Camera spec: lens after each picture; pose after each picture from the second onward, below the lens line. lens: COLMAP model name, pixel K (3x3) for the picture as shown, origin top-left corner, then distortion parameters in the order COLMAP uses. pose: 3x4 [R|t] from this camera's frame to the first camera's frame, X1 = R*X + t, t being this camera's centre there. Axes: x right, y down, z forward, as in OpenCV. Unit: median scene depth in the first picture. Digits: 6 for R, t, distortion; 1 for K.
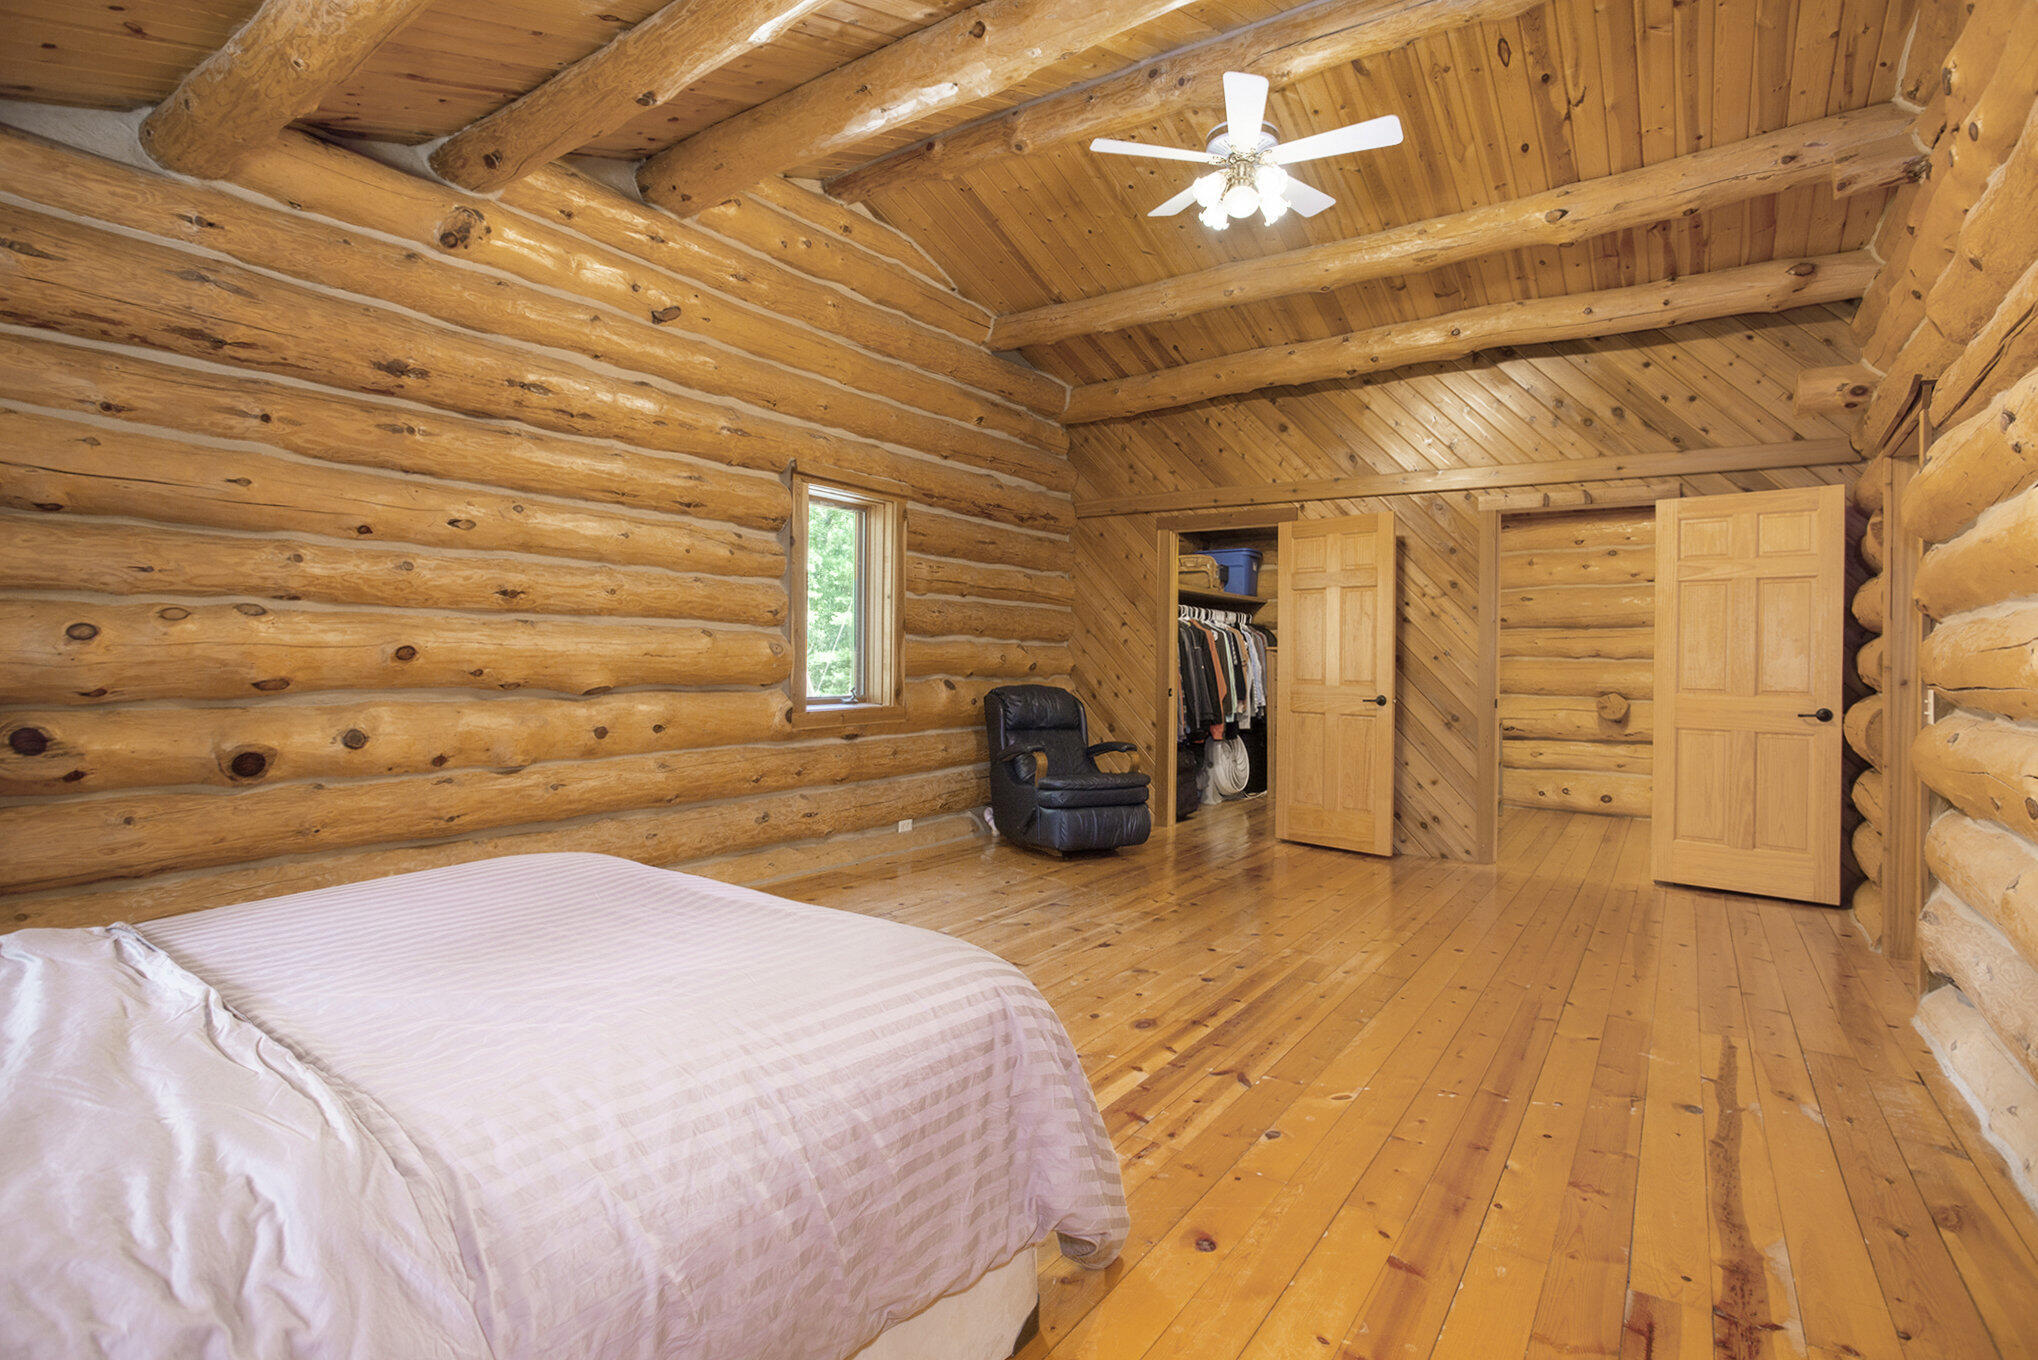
lens RADIAL K [[995.5, 0, 1006.1], [0, 995.5, 683.3], [0, 0, 1]] dist [-0.066329, 0.023315]
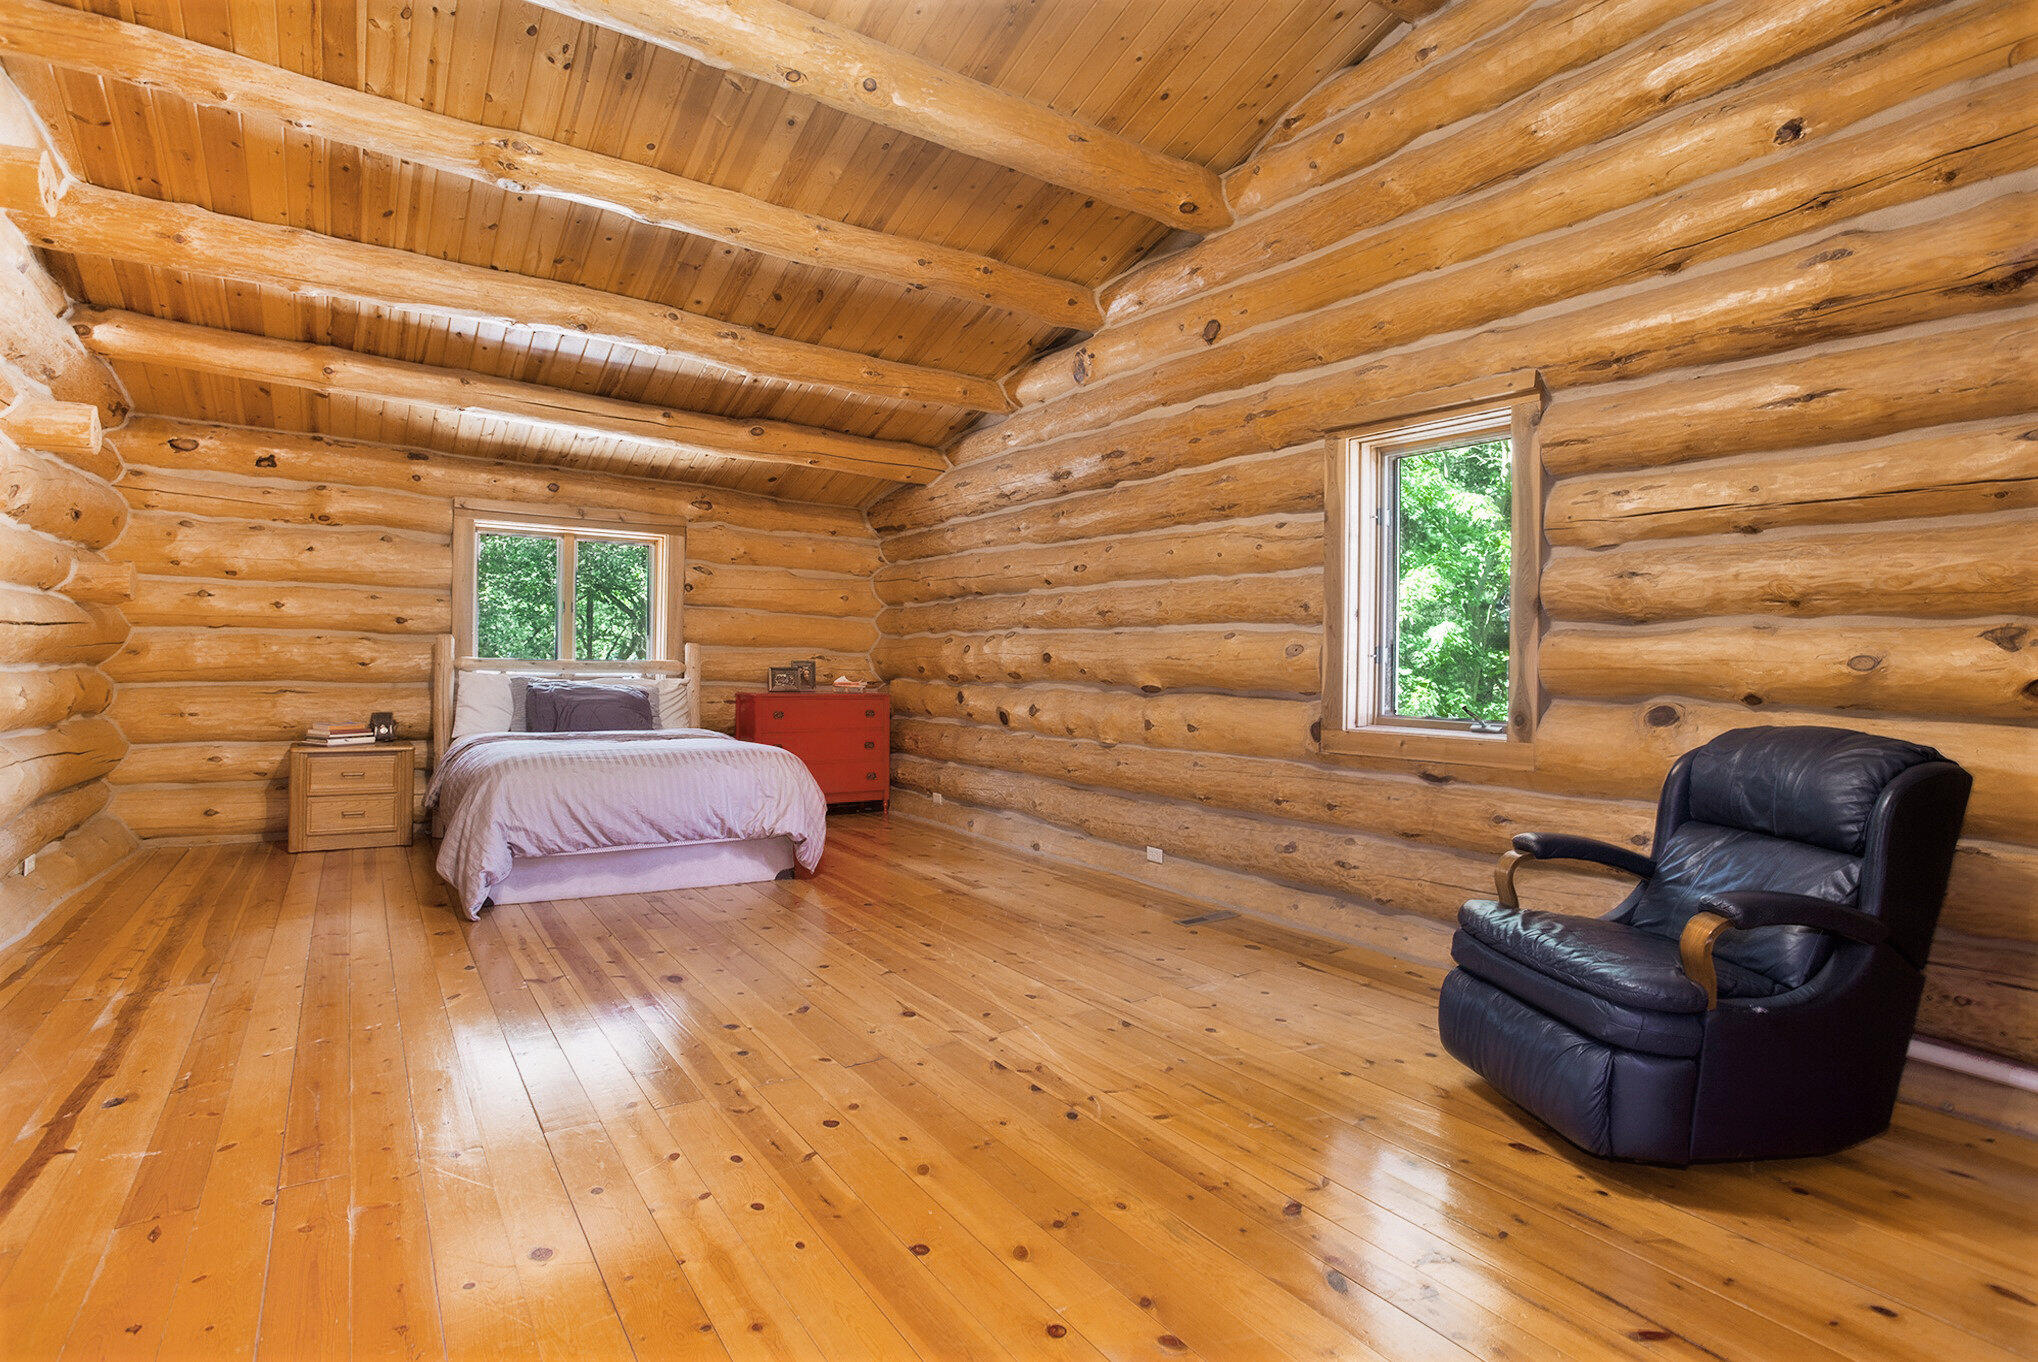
lens RADIAL K [[995.5, 0, 1006.1], [0, 995.5, 684.3], [0, 0, 1]] dist [-0.066329, 0.023315]
pose [[-0.356128, 0.001371, -0.934436, 0.844800], [-0.044967, 0.998815, 0.018603, -0.014021], [0.933355, 0.048644, -0.355644, 1.410156]]
